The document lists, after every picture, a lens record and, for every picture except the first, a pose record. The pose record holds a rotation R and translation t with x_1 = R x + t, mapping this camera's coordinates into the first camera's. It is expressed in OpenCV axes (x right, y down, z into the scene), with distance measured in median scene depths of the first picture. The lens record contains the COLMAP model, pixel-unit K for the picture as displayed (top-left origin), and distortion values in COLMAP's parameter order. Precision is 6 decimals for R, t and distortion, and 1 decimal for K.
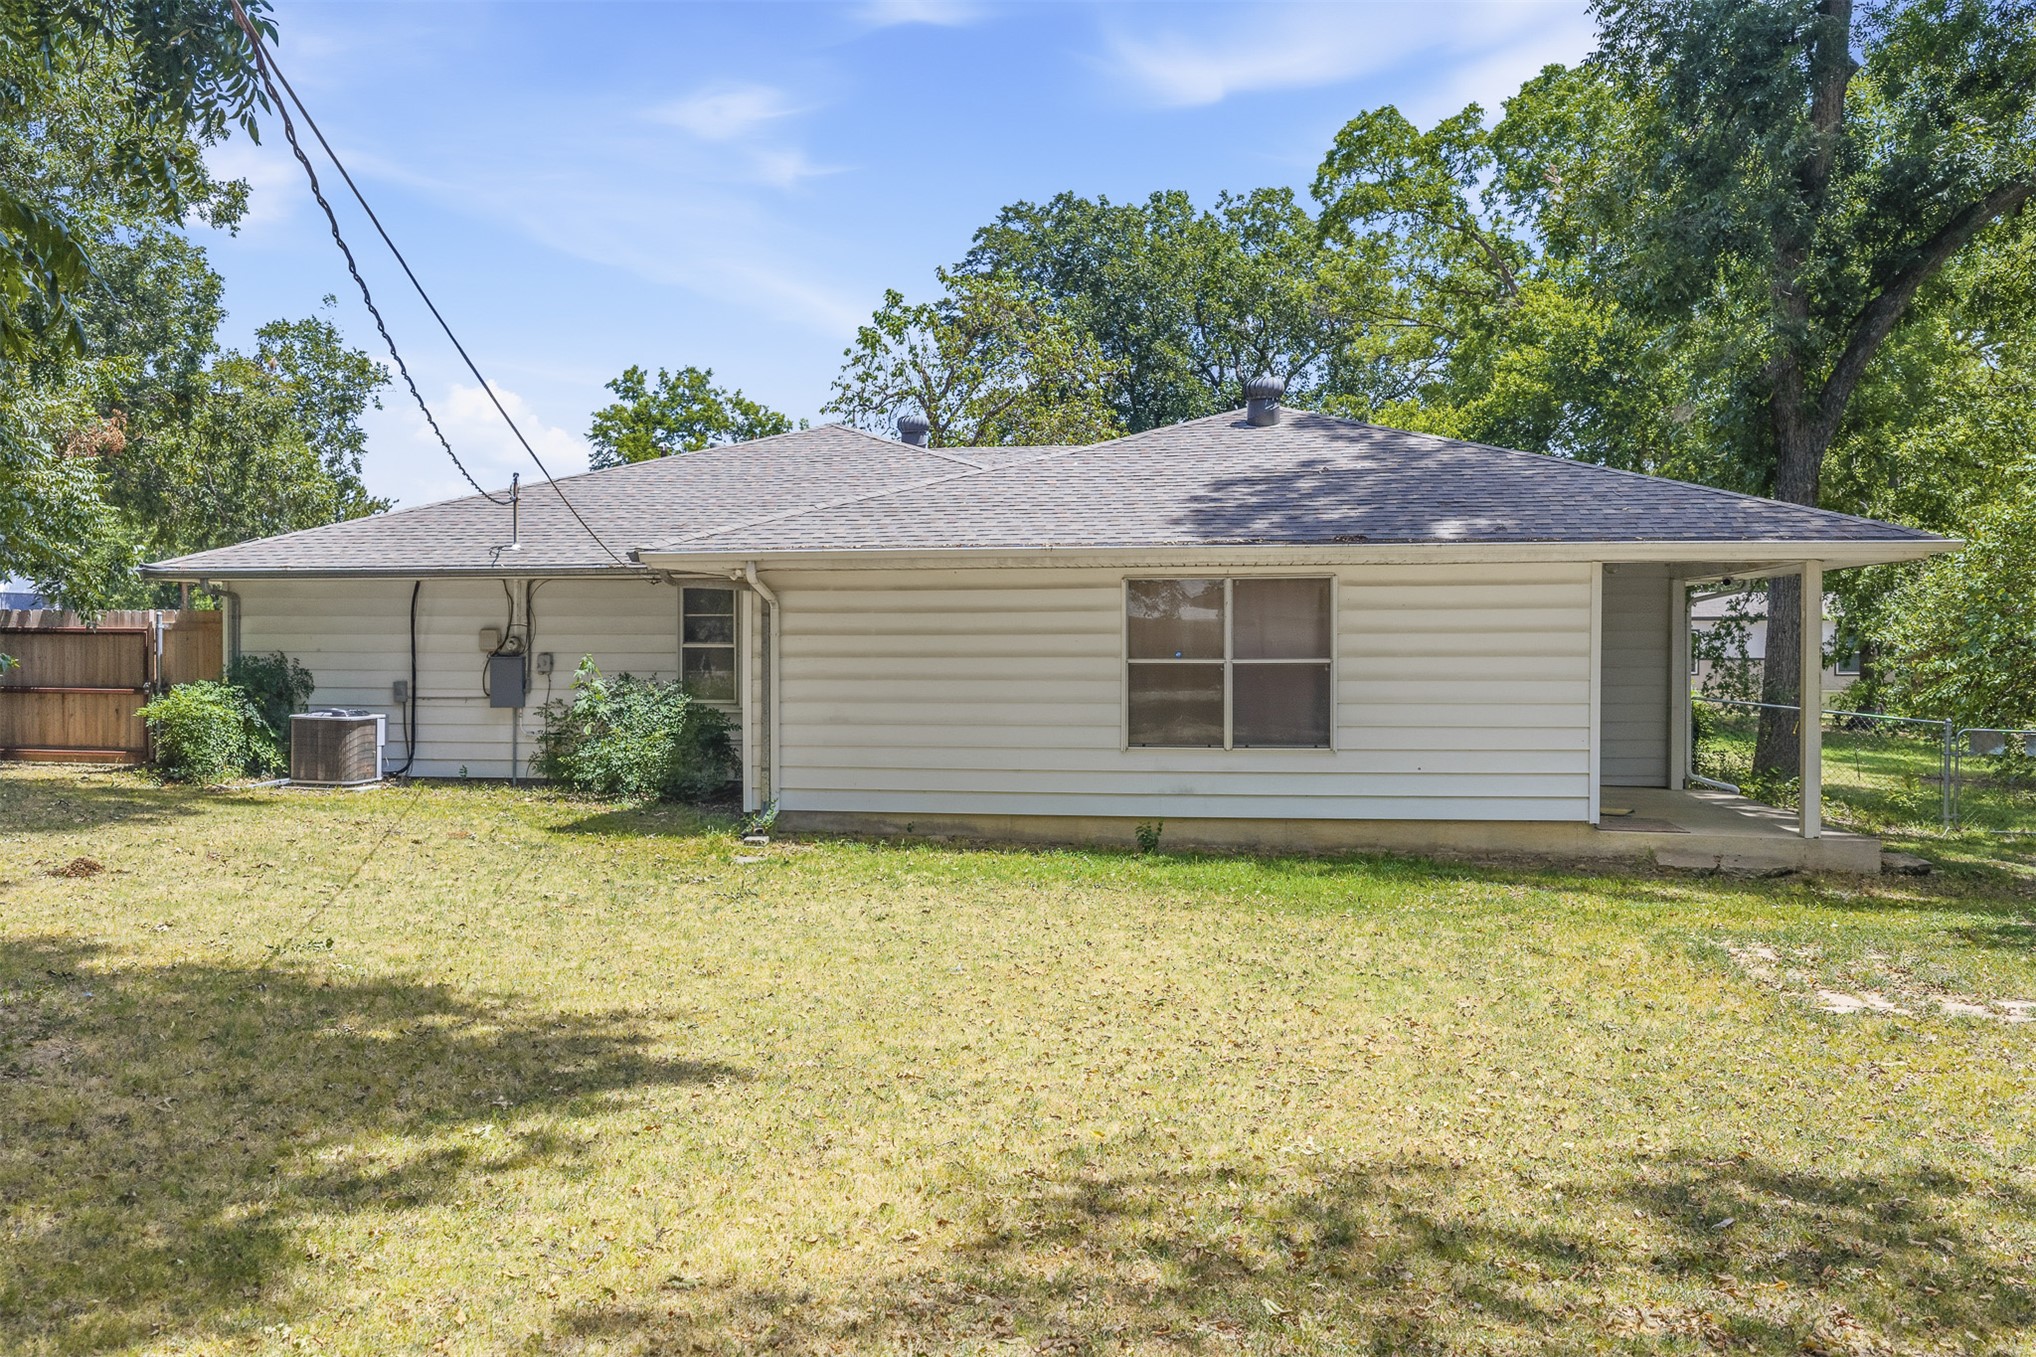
lens RADIAL K [[1679.9, 0, 1018.0], [0, 1679.9, 678.5], [0, 0, 1]] dist [0.013563, -0.005145]
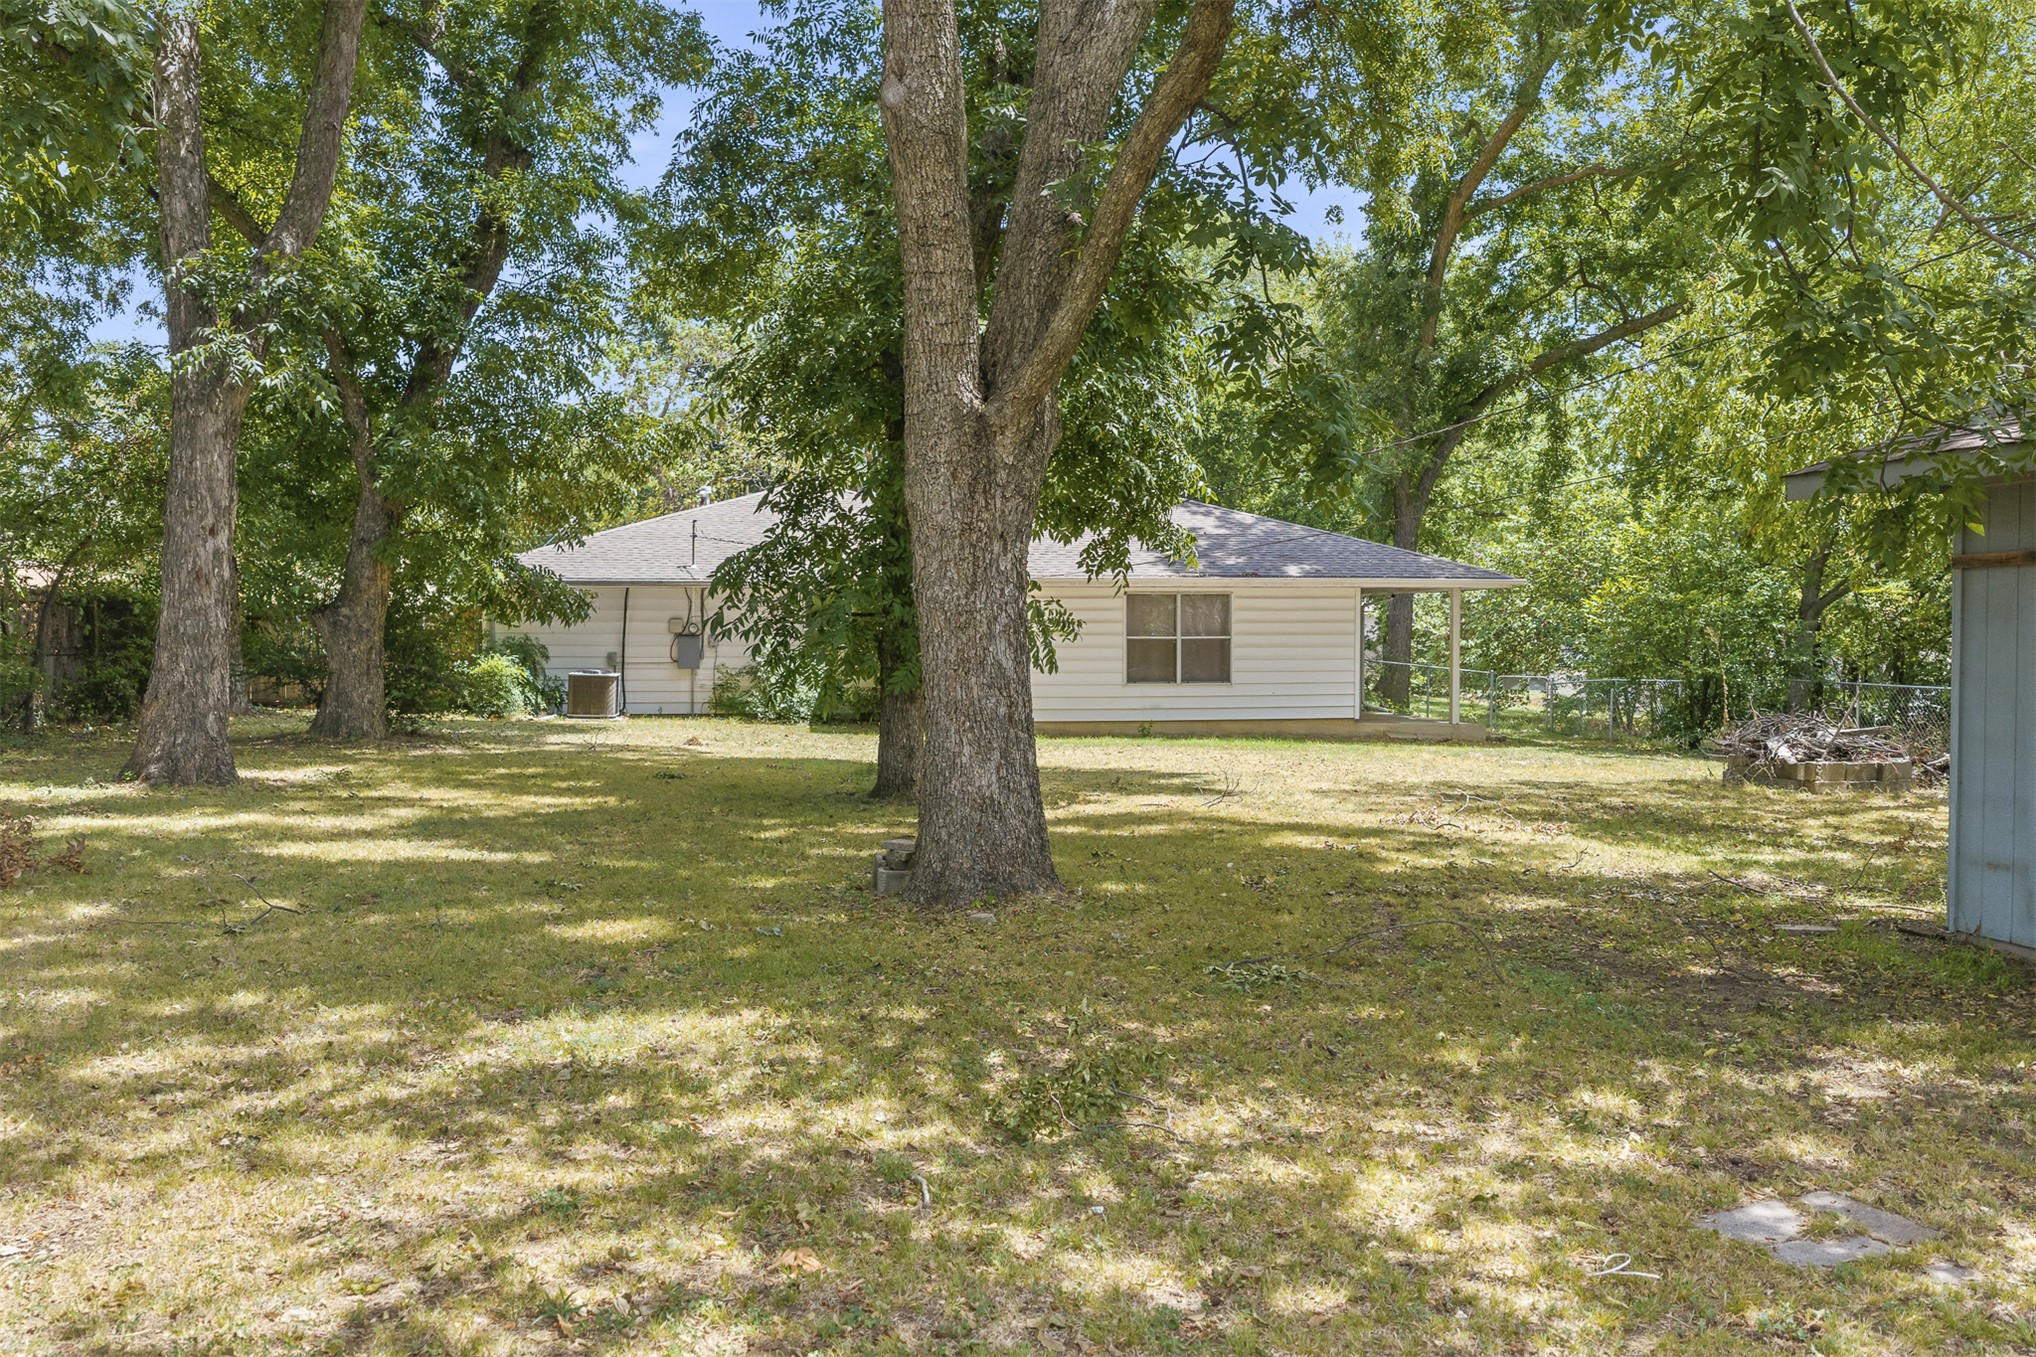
lens RADIAL K [[1679.9, 0, 1018.0], [0, 1679.9, 678.5], [0, 0, 1]] dist [0.013563, -0.005145]
pose [[0.958195, -0.004549, 0.286079, -0.582315], [0.004102, 0.999989, 0.002163, 0.030585], [-0.286085, -0.000899, 0.958204, -0.751968]]
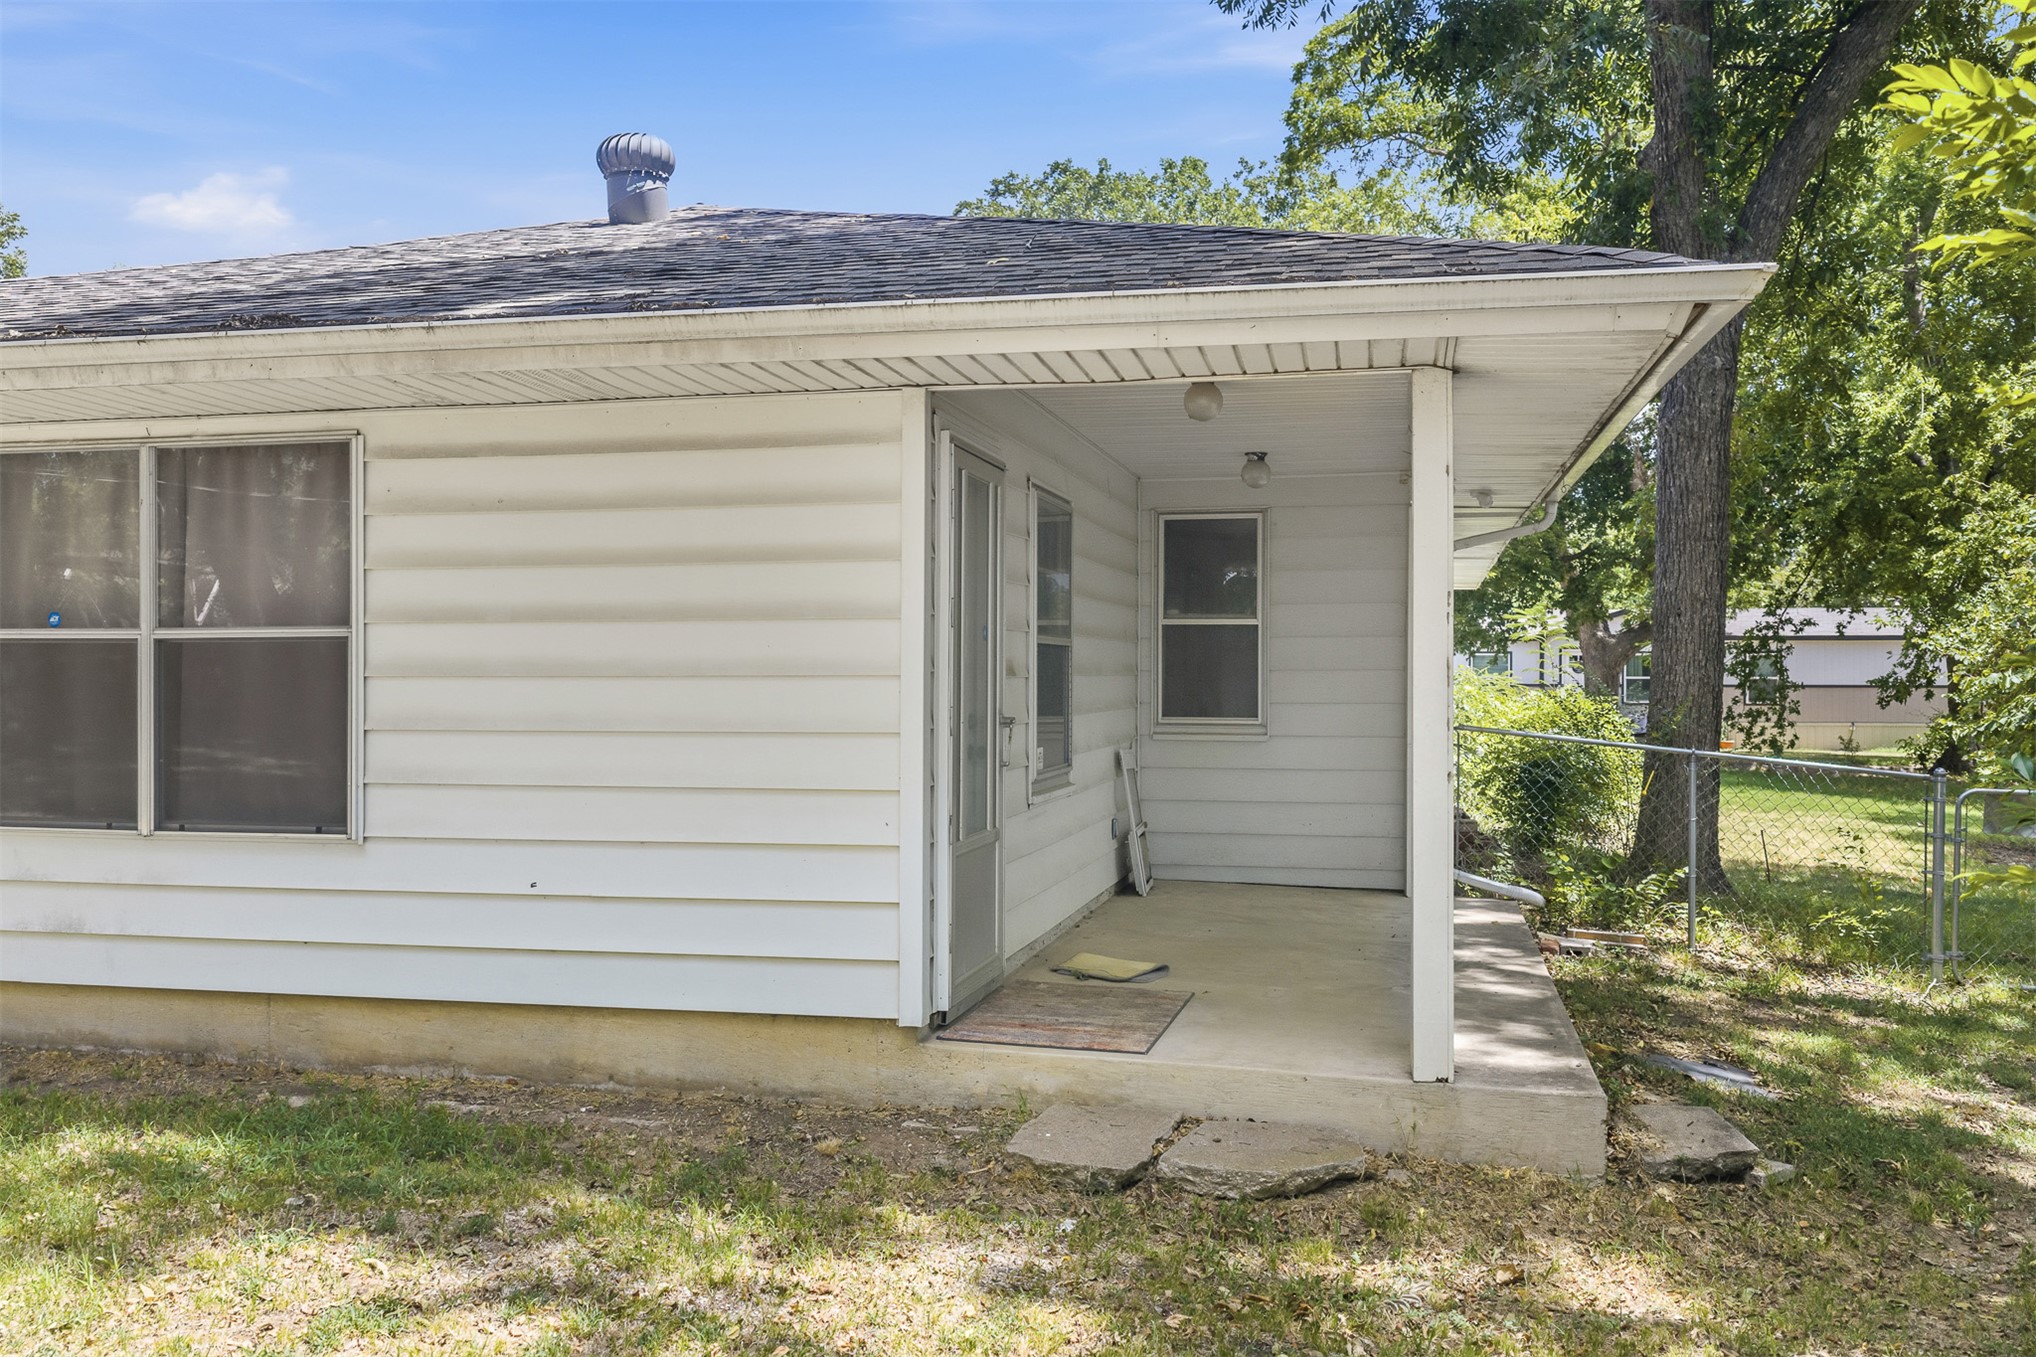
lens RADIAL K [[1679.9, 0, 1018.0], [0, 1679.9, 678.5], [0, 0, 1]] dist [0.013563, -0.005145]
pose [[0.996941, 0.002910, -0.078109, 0.382759], [-0.004339, 0.999826, -0.018125, 0.008491], [0.078043, 0.018408, 0.996780, 0.568339]]
